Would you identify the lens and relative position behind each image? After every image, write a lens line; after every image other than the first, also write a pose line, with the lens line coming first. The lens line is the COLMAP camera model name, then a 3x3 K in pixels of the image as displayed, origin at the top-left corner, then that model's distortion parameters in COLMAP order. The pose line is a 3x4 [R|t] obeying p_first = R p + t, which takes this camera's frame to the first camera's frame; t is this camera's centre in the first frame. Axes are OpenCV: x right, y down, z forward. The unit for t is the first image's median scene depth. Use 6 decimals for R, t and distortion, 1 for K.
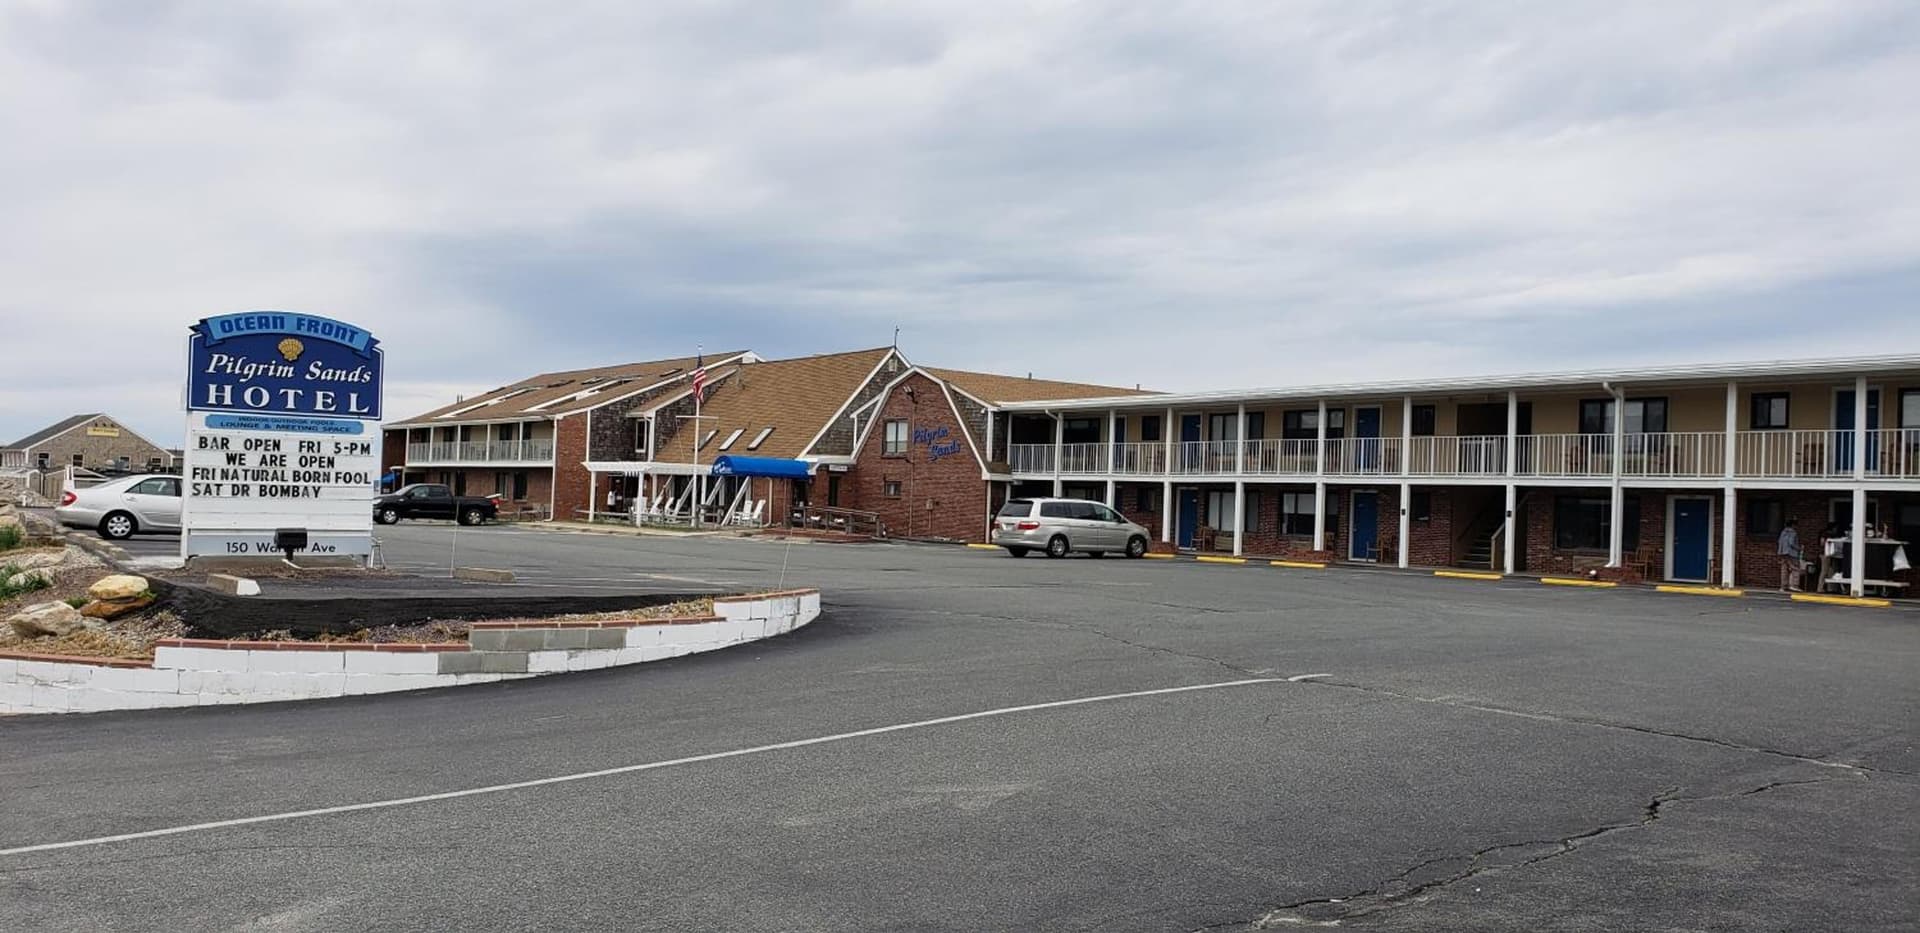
lens RADIAL K [[1497.9, 0, 940.6], [0, 1497.9, 478.7], [0, 0, 1]] dist [0.039214, -0.061798]
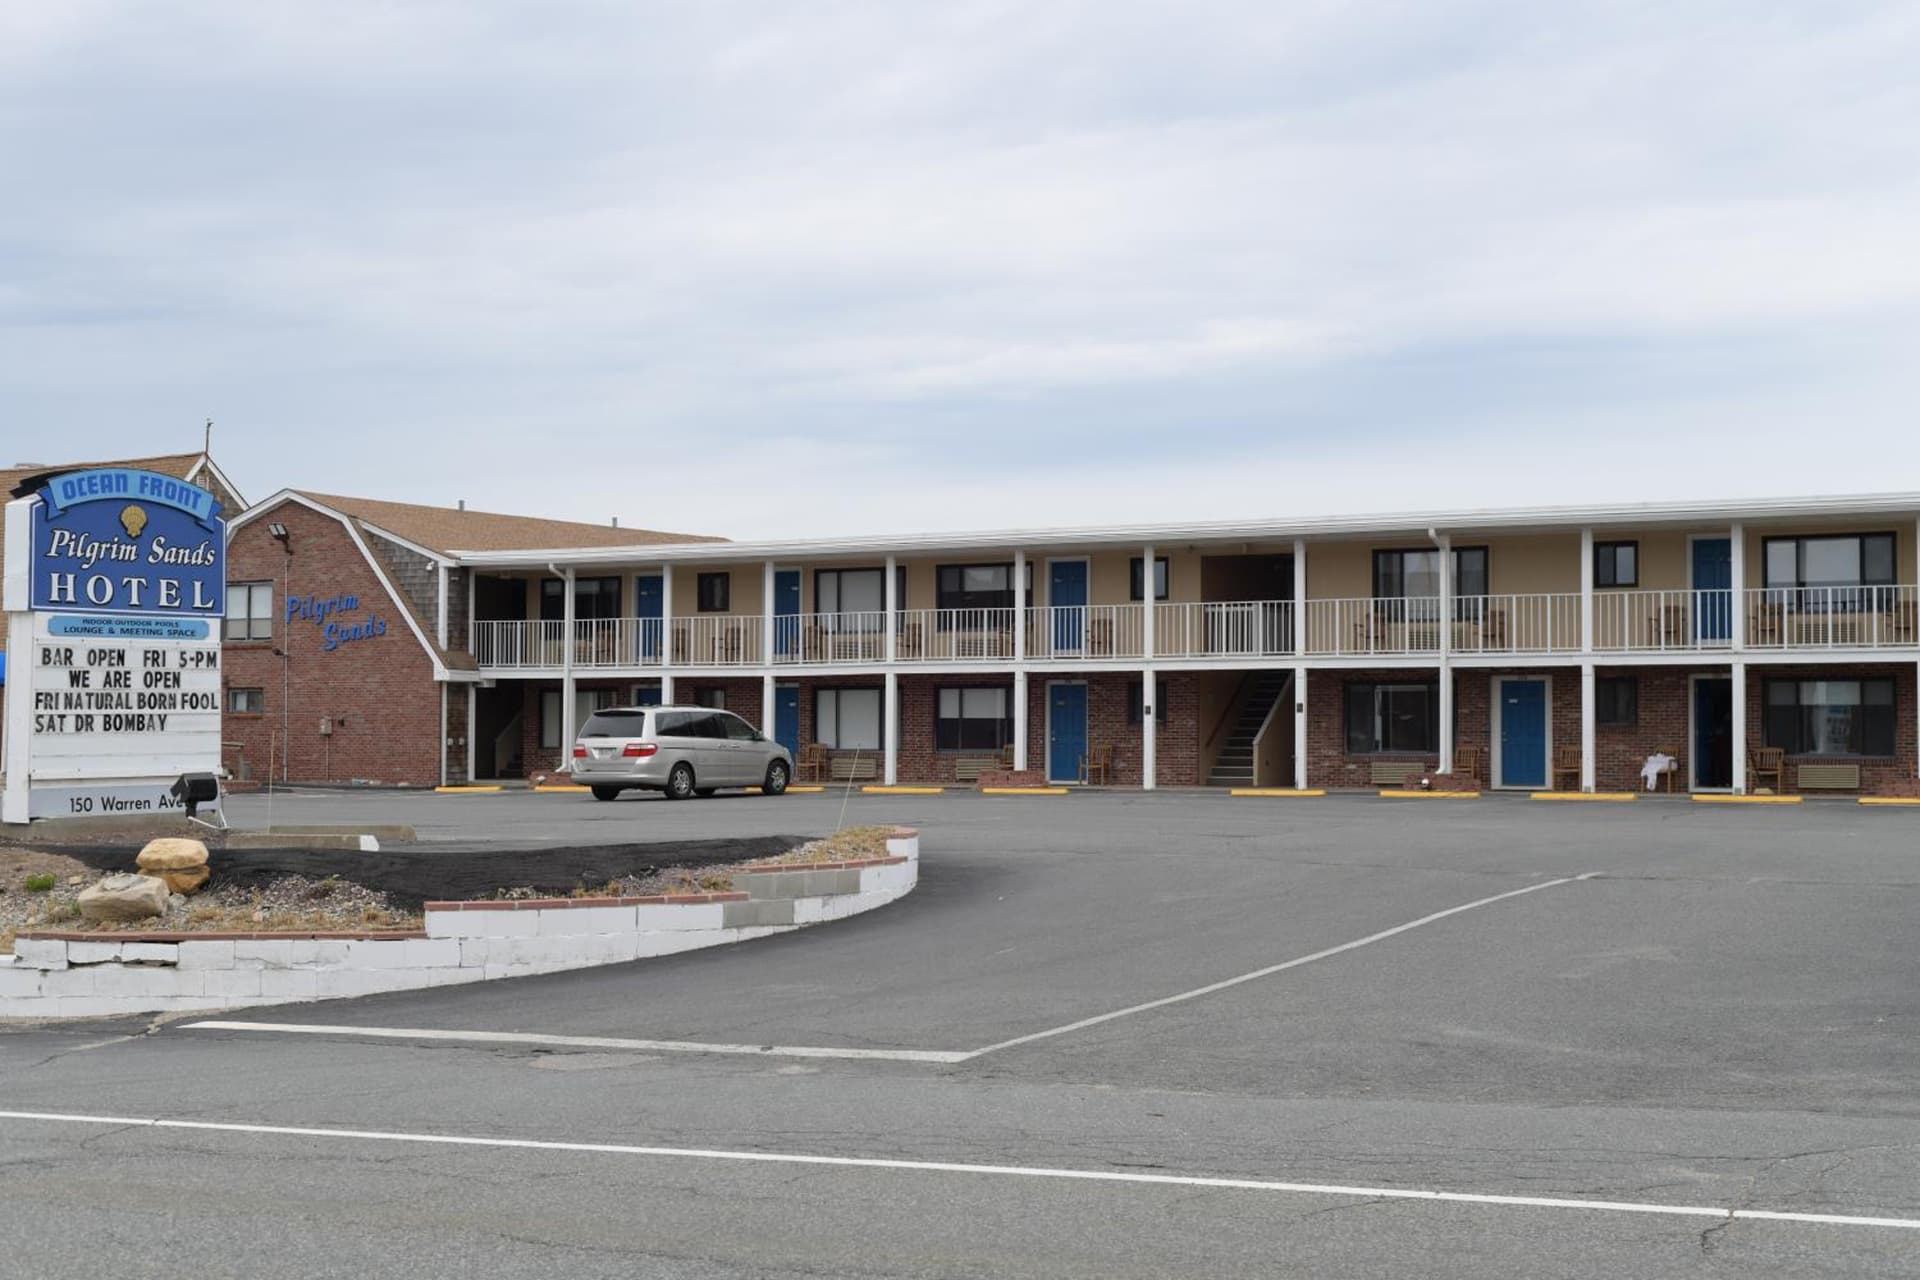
lens RADIAL K [[2758.8, 0, 1021.3], [0, 2758.8, 622.4], [0, 0, 1]] dist [-0.051410, 0.000000]
pose [[0.913258, -0.018557, 0.406958, -0.284951], [0.024907, 0.999637, -0.010310, -0.007338], [-0.406619, 0.019551, 0.913389, -0.167675]]
